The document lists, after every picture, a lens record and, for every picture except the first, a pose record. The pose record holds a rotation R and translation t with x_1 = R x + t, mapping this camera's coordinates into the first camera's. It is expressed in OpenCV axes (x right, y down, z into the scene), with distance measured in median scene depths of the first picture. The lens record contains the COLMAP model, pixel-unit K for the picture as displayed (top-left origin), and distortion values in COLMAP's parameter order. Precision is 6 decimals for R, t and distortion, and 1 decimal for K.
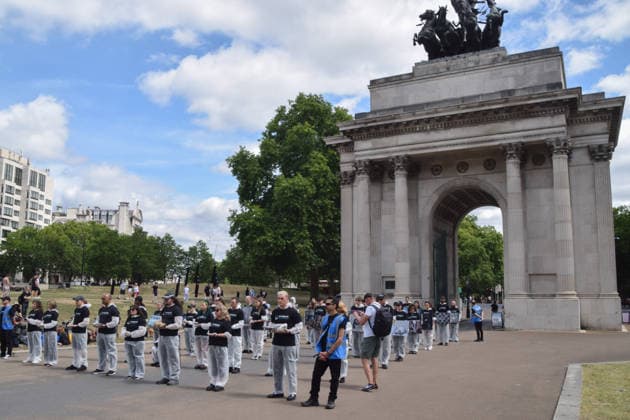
lens RADIAL K [[544.1, 0, 315.0], [0, 544.1, 210.0], [0, 0, 1]] dist [-0.081445, 0.001150]
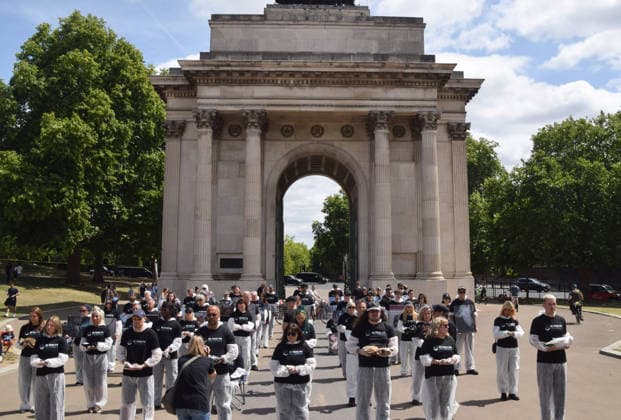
lens RADIAL K [[615.0, 0, 362.0], [0, 615.0, 167.9], [0, 0, 1]] dist [-0.117642, 0.005398]
pose [[0.850238, 0.071844, 0.521473, -0.187961], [-0.068878, 0.997309, -0.025098, 0.001439], [-0.521873, -0.014579, 0.852899, 0.101333]]
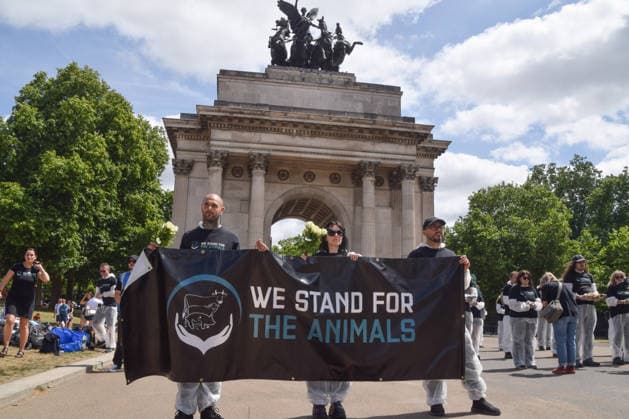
lens RADIAL K [[538.9, 0, 338.5], [0, 538.9, 207.5], [0, 0, 1]] dist [-0.121756, 0.010290]
pose [[0.781667, 0.135696, 0.608756, -0.296689], [-0.111220, 0.990728, -0.078029, 0.051898], [-0.613700, -0.006713, 0.789511, 0.164922]]
